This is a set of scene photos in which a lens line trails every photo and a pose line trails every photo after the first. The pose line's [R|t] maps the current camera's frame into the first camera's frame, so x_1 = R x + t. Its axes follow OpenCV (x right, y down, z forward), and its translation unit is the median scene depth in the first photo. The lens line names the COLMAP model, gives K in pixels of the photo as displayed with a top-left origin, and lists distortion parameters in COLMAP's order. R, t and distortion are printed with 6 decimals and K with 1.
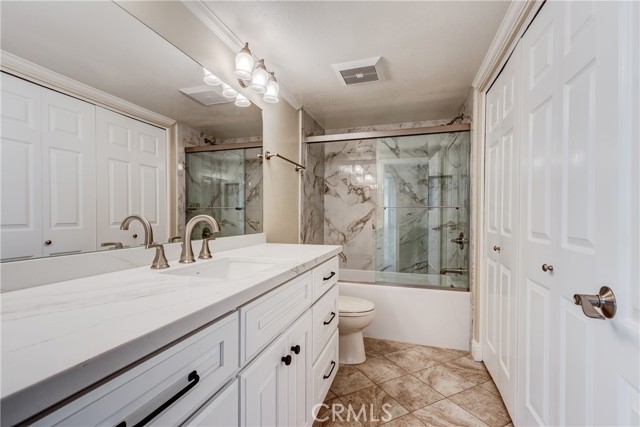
lens RADIAL K [[294.1, 0, 317.7], [0, 294.1, 215.5], [0, 0, 1]] dist [0.001670, 0.000691]
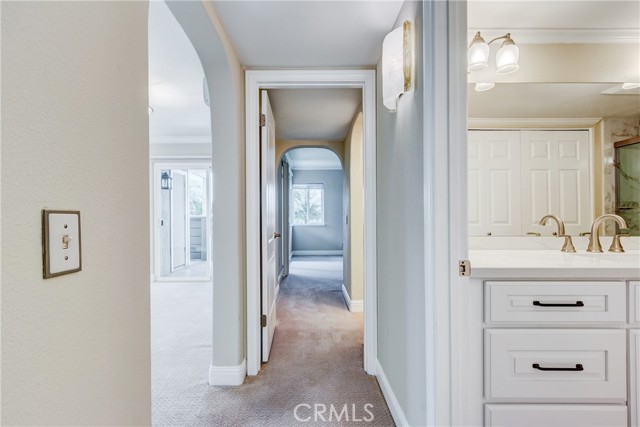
lens RADIAL K [[294.1, 0, 308.1], [0, 294.1, 216.6], [0, 0, 1]] dist [0.001670, 0.000691]
pose [[0.303409, -0.000823, -0.952860, 0.171897], [0.002672, 0.999996, -0.000013, 0.001289], [0.952857, -0.002542, 0.303410, -0.247206]]
